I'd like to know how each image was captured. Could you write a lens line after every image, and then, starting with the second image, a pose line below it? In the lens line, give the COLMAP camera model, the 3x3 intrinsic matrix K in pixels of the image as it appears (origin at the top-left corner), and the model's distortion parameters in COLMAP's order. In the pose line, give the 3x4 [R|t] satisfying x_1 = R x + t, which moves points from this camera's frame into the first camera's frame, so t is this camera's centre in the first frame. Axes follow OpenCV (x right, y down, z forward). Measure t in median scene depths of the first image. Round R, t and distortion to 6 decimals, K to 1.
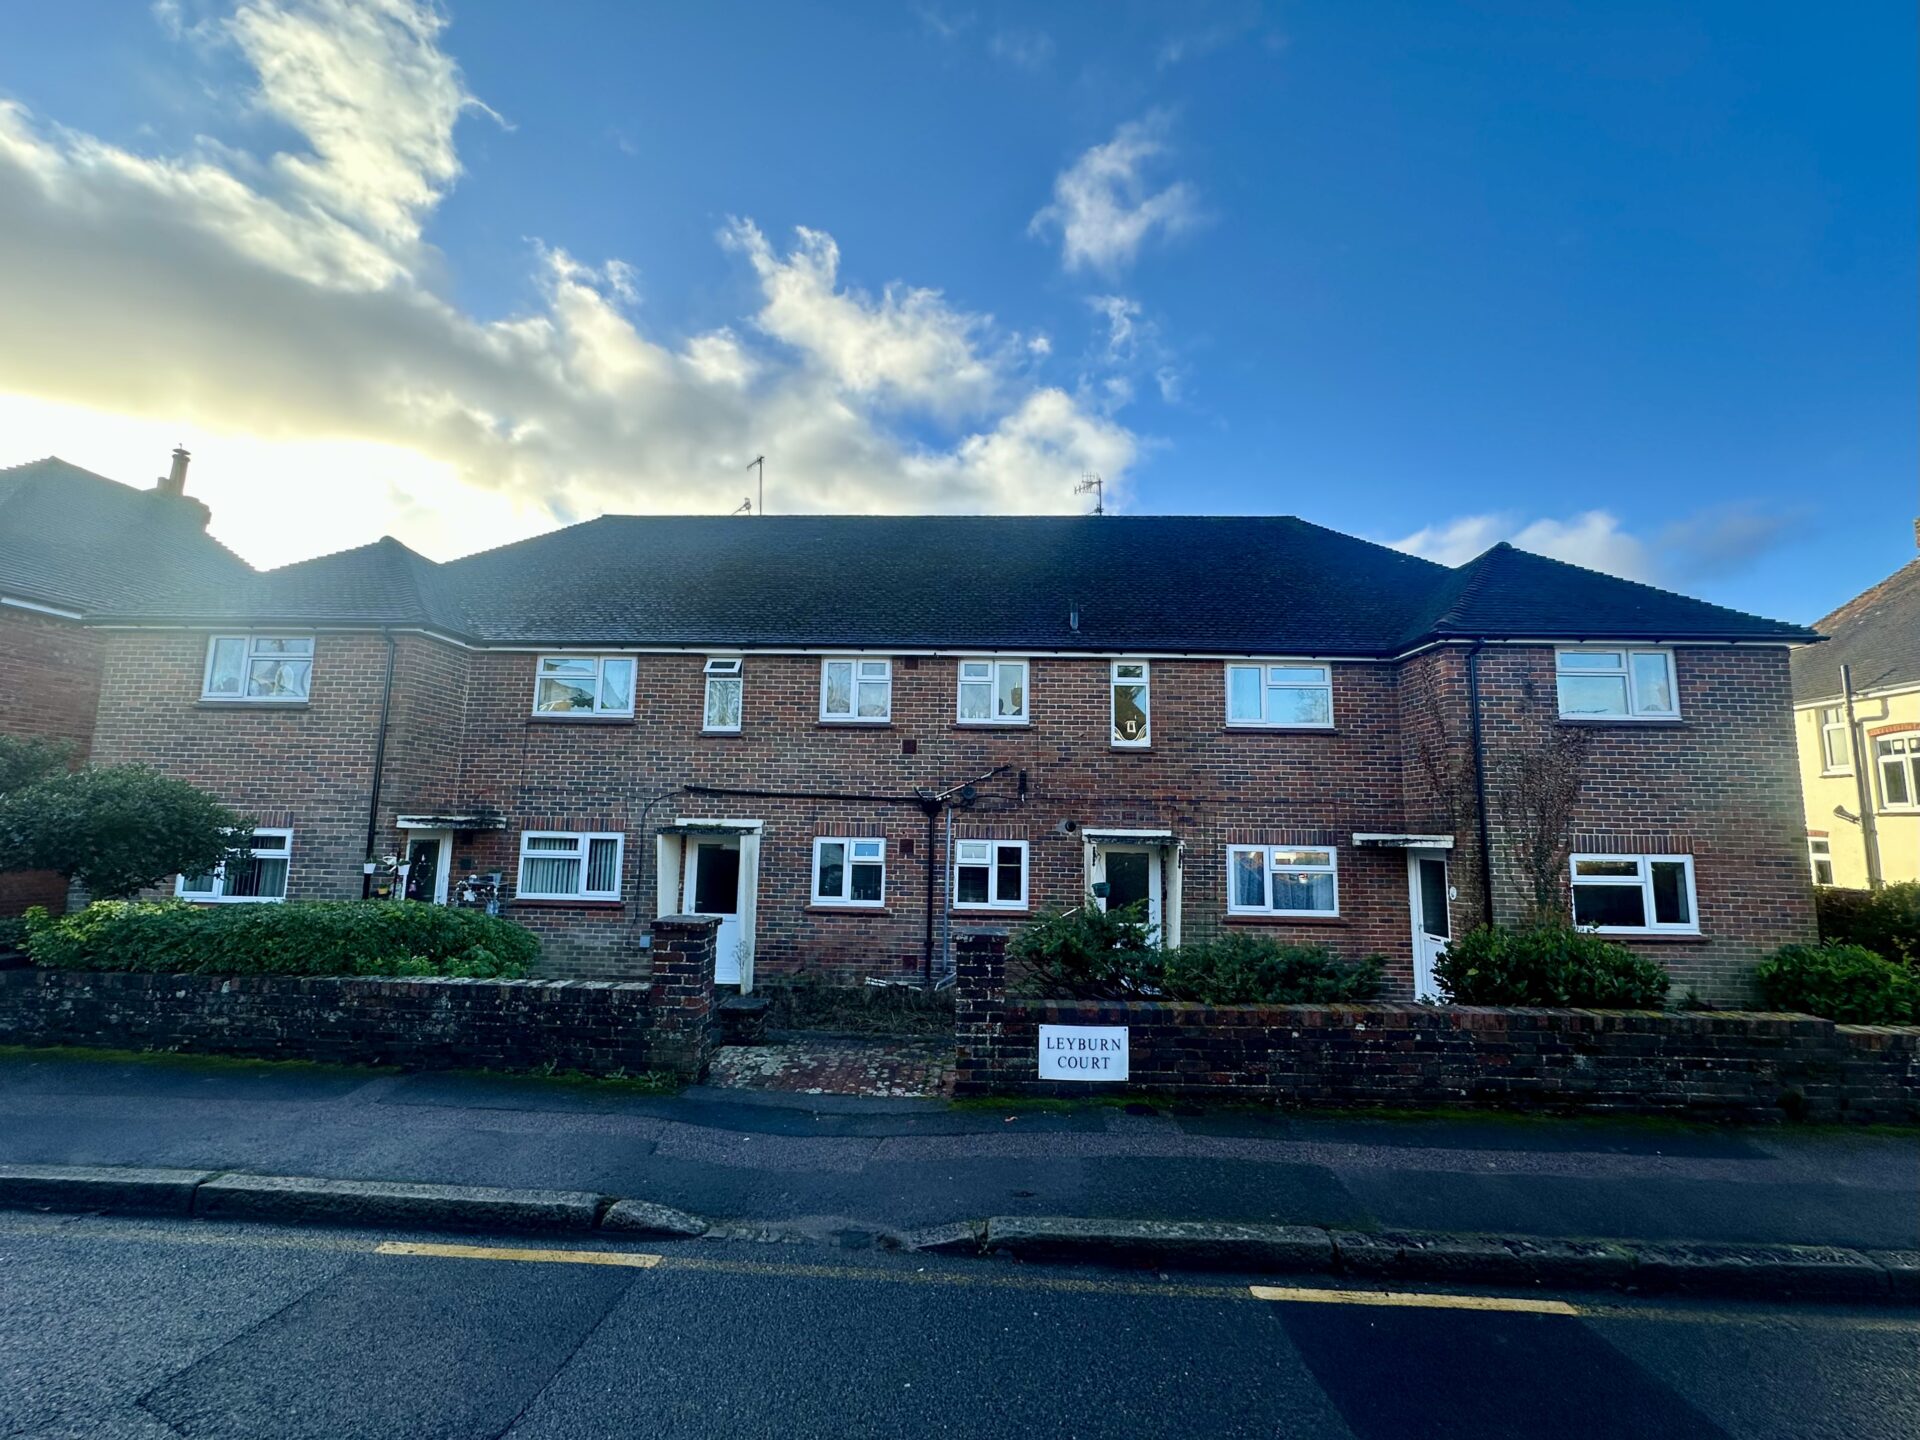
lens RADIAL K [[771.5, 0, 965.0], [0, 771.5, 722.3], [0, 0, 1]] dist [-0.003494, -0.000107]
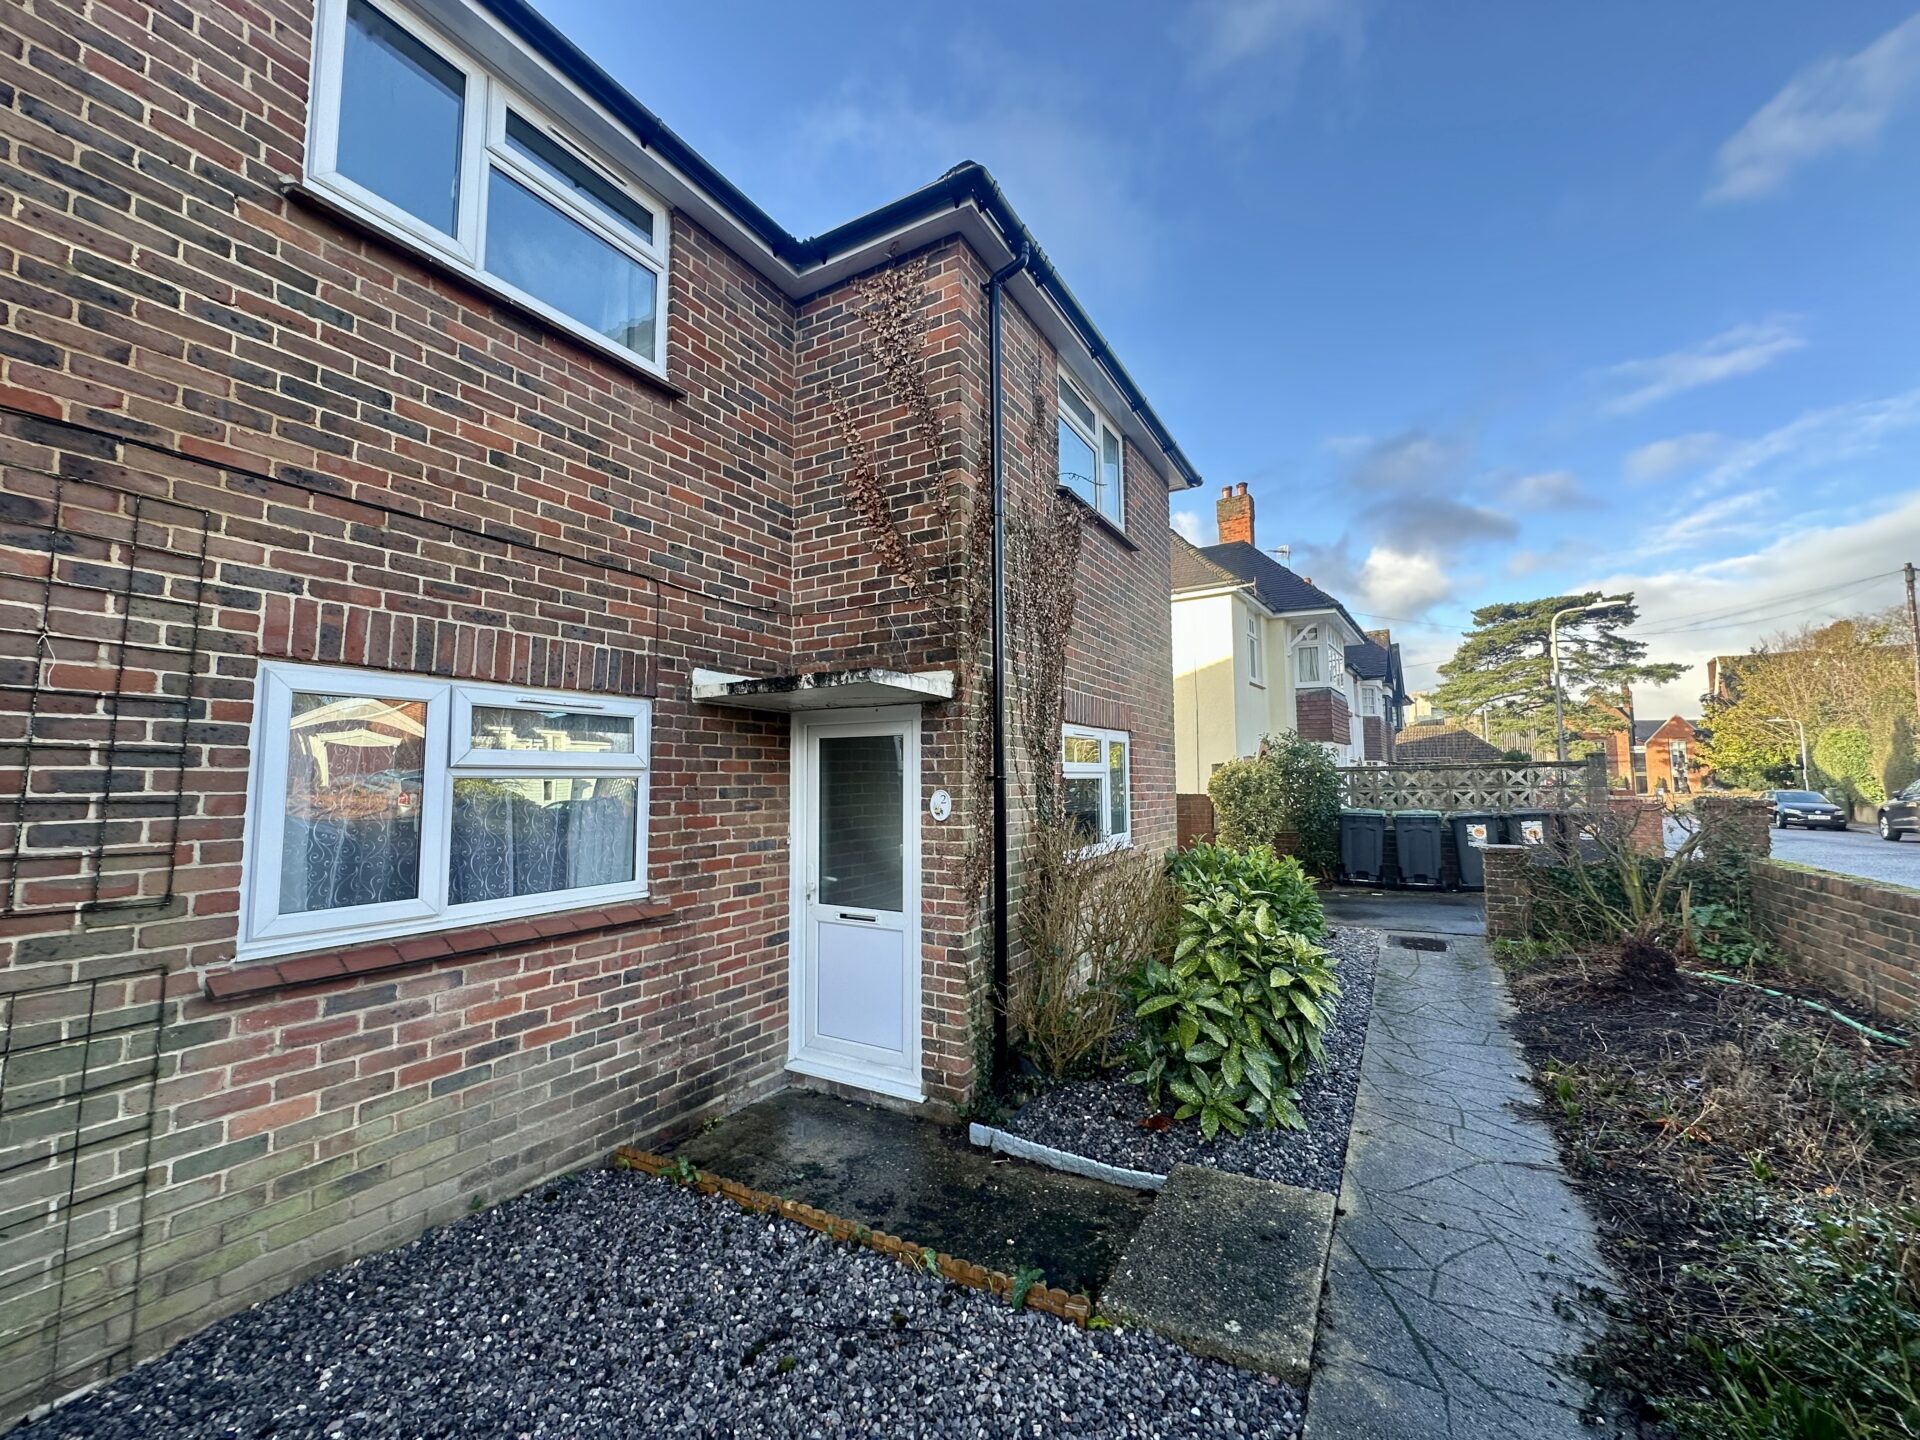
lens RADIAL K [[771.5, 0, 970.1], [0, 771.5, 721.8], [0, 0, 1]] dist [-0.003494, -0.000107]
pose [[0.469551, 0.048968, 0.881546, 0.240678], [-0.102697, 0.994713, -0.000553, 0.157863], [-0.876912, -0.090272, 0.472097, 0.711916]]
